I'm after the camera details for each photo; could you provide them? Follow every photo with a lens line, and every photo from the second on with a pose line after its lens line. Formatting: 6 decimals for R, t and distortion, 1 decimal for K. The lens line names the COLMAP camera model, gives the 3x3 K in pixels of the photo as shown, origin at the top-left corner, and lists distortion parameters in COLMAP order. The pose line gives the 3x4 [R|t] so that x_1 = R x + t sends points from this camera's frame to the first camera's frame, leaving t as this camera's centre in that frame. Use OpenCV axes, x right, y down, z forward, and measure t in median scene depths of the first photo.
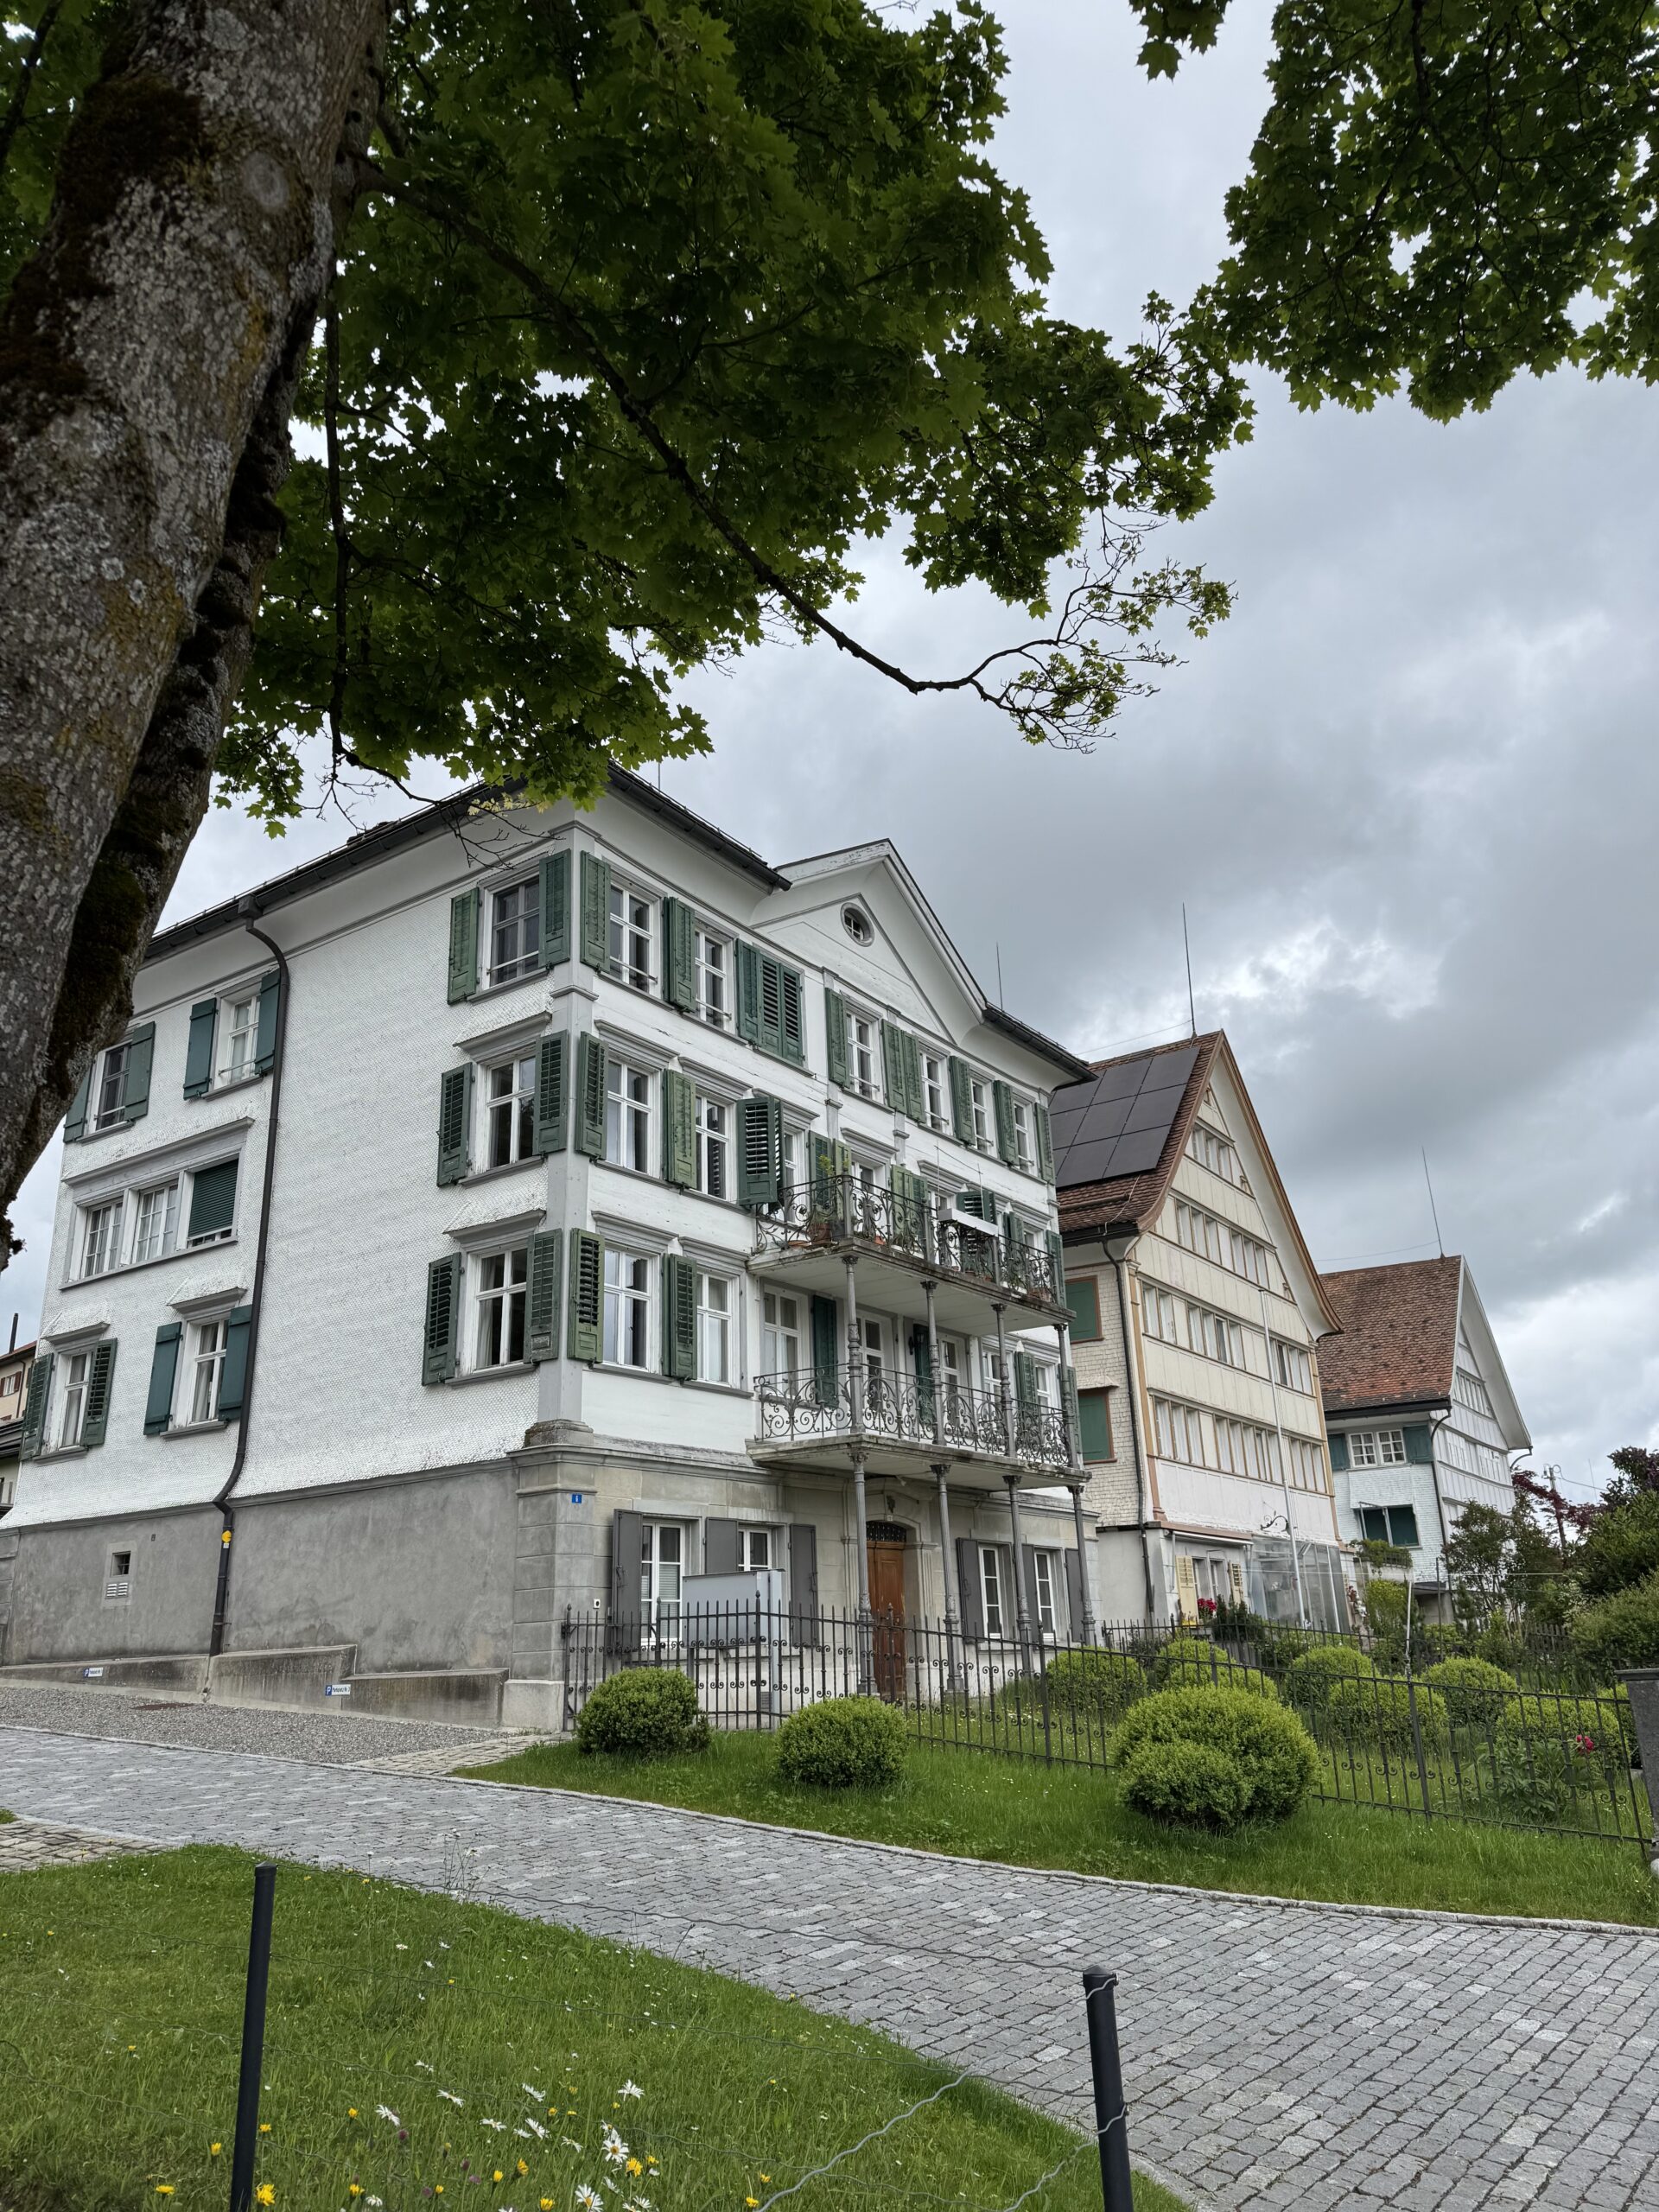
lens RADIAL K [[1545.8, 0, 835.6], [0, 1545.8, 1111.4], [0, 0, 1]] dist [0.076354, -0.053453]
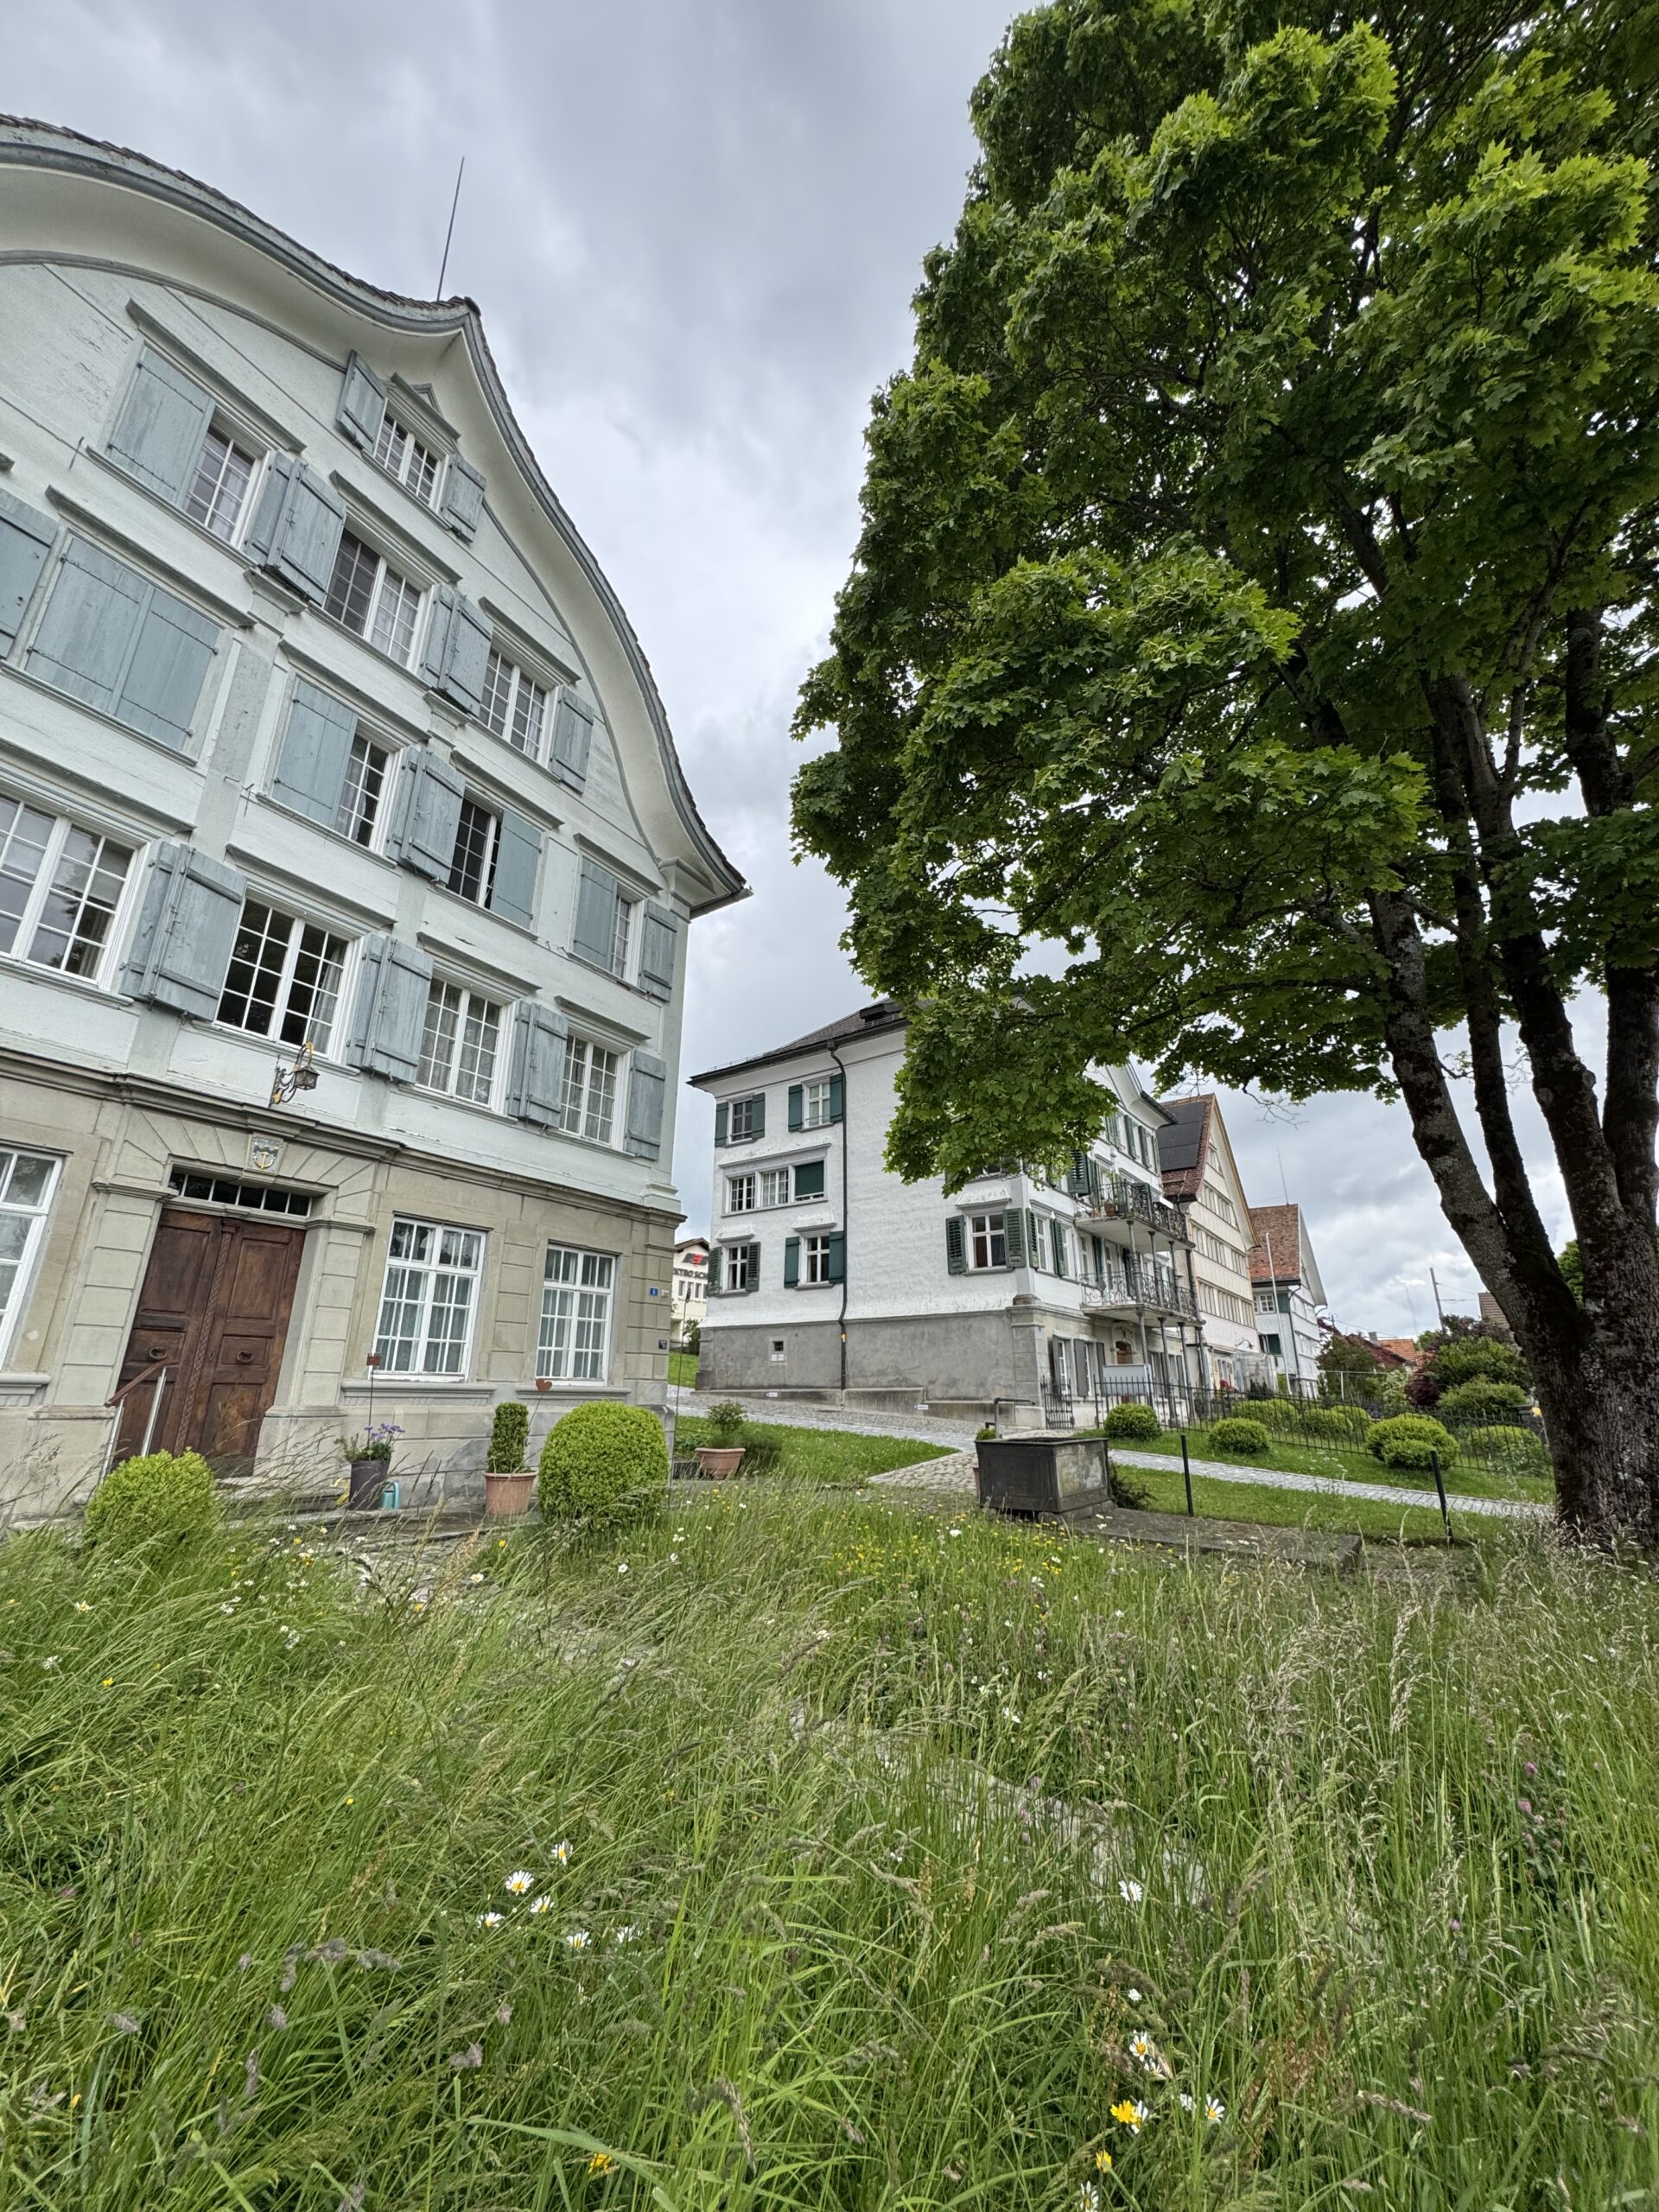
lens RADIAL K [[889.7, 0, 834.5], [0, 889.7, 1112.5], [0, 0, 1]] dist [-0.002214, -0.000274]
pose [[0.999253, 0.029502, -0.024977, -0.351673], [-0.028940, 0.999327, 0.022546, -0.068054], [0.025625, -0.021807, 0.999434, -0.229139]]
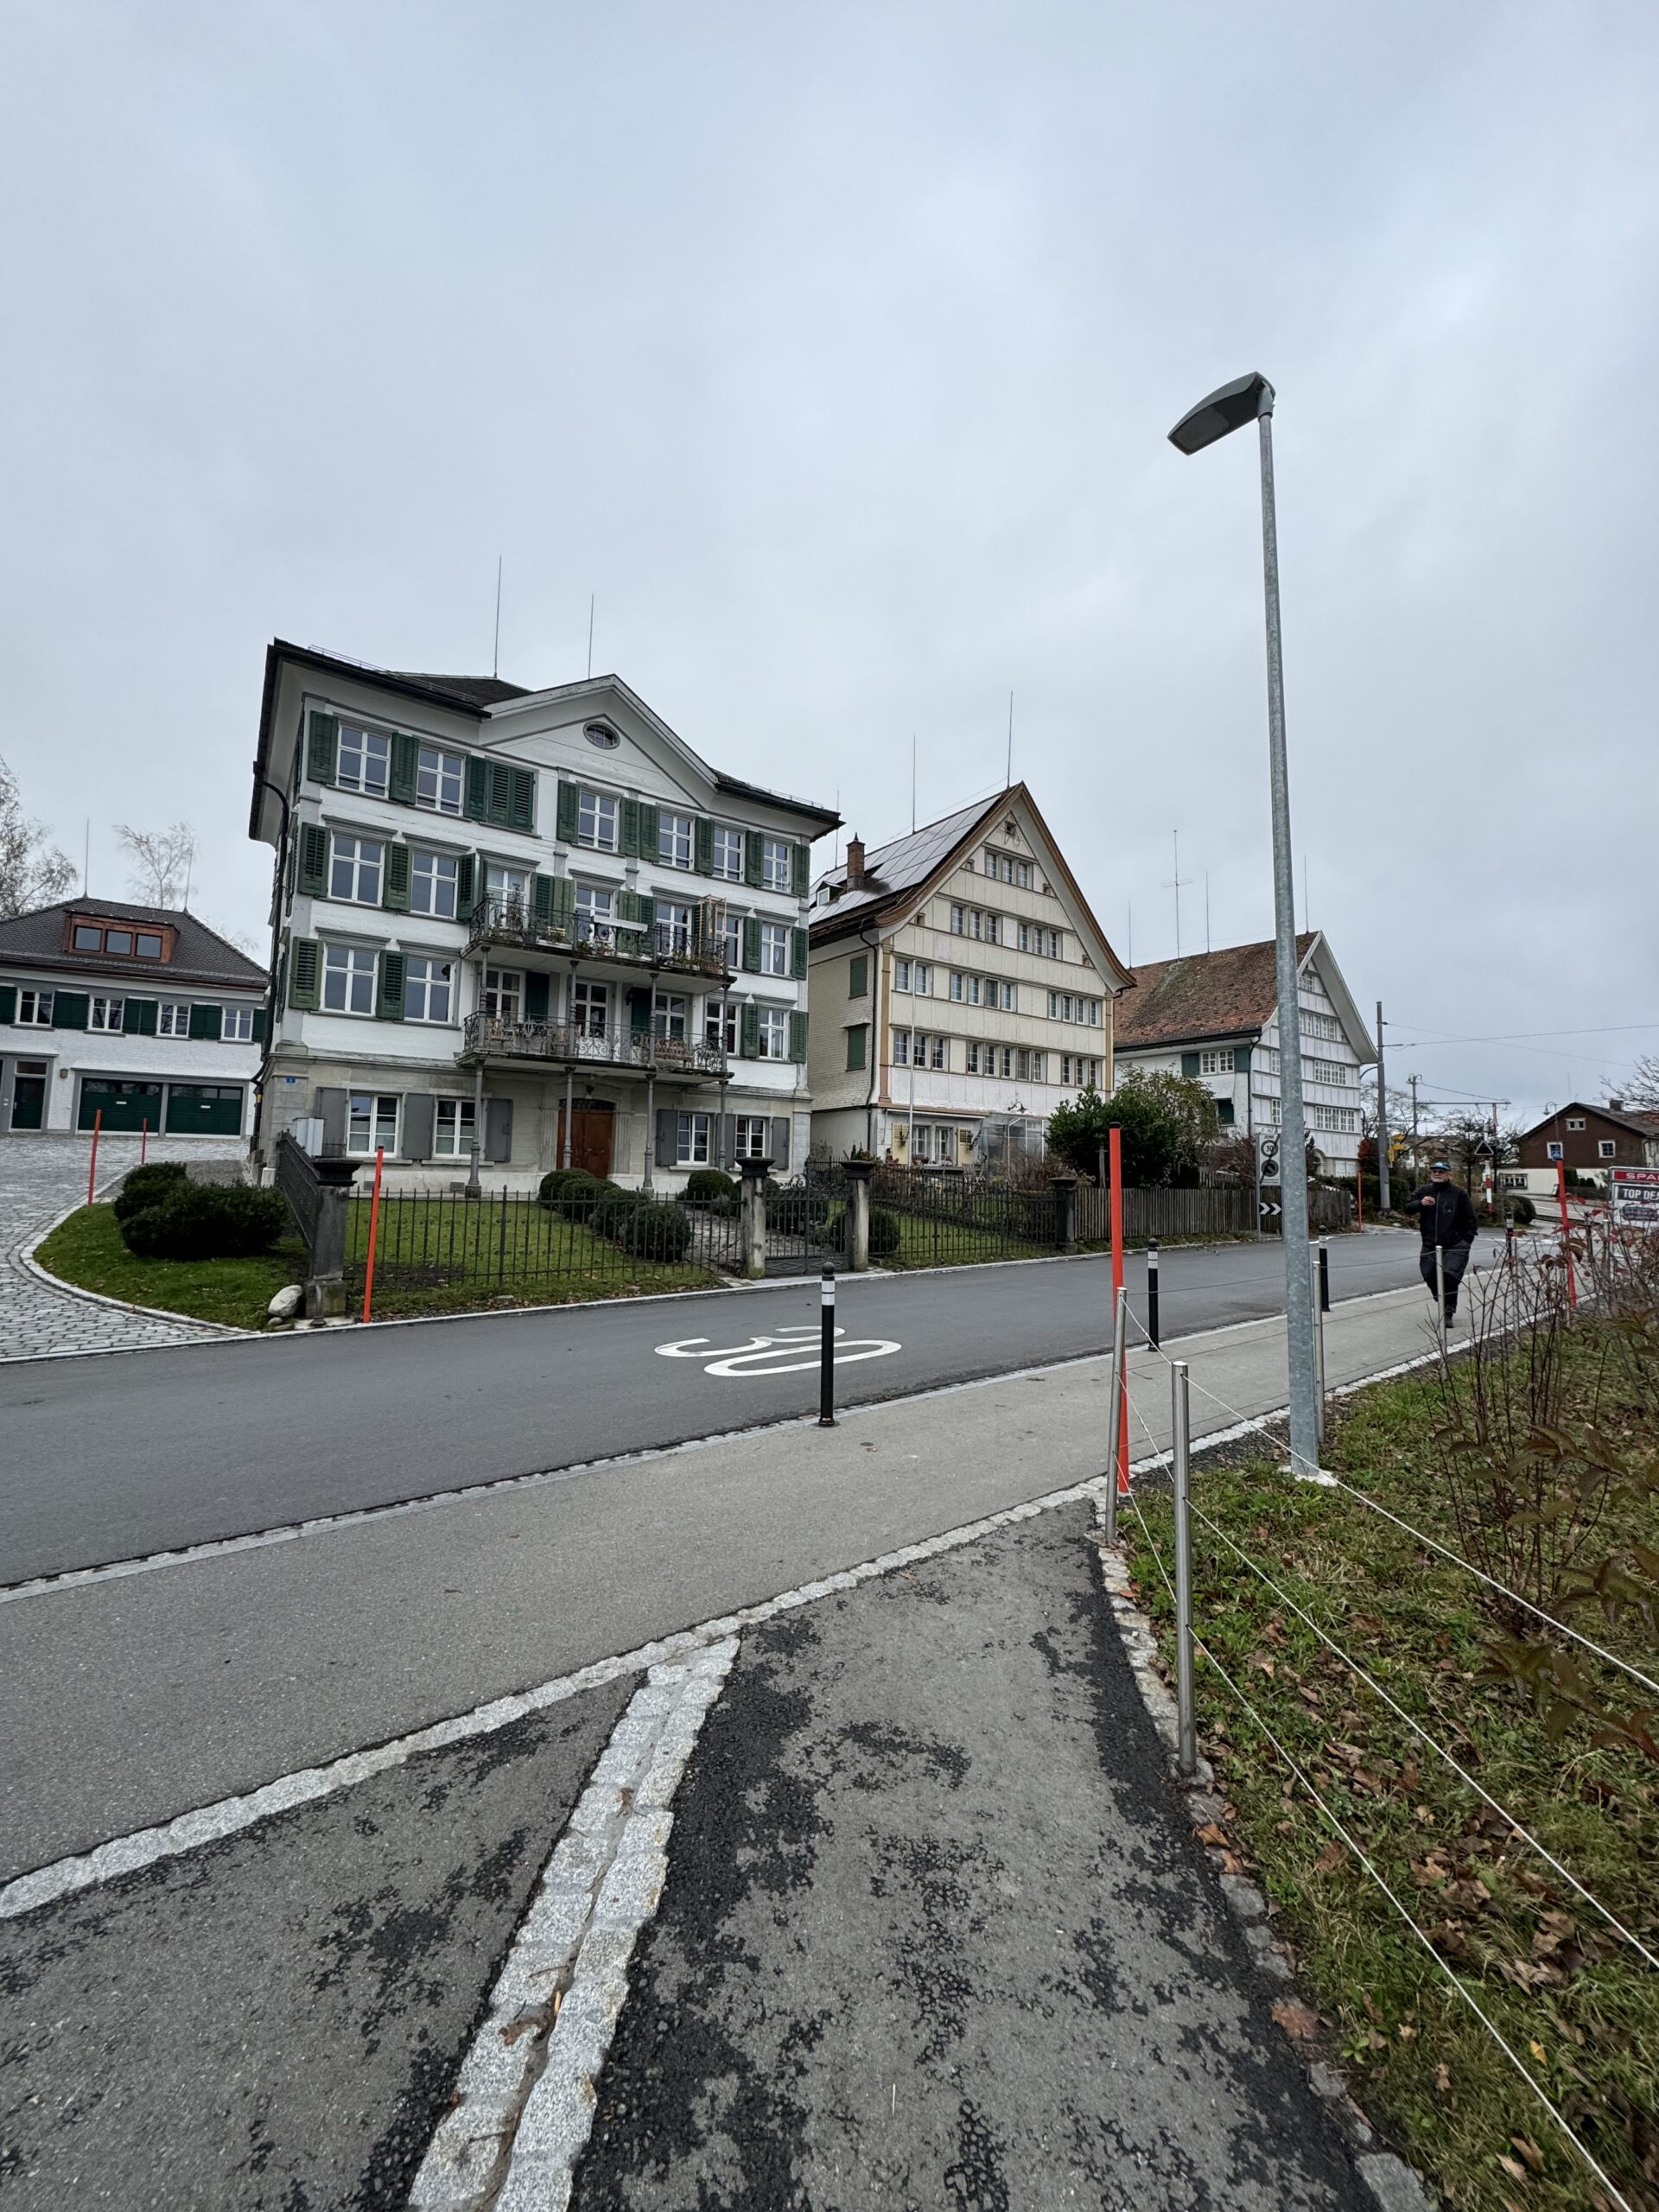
lens RADIAL K [[889.7, 0, 828.7], [0, 889.7, 1122.2], [0, 0, 1]] dist [-0.002214, -0.000274]
pose [[0.939501, 0.022336, -0.341816, 0.657747], [0.070626, 0.963801, 0.257099, 0.051445], [0.335185, -0.265686, 0.903915, 0.179077]]
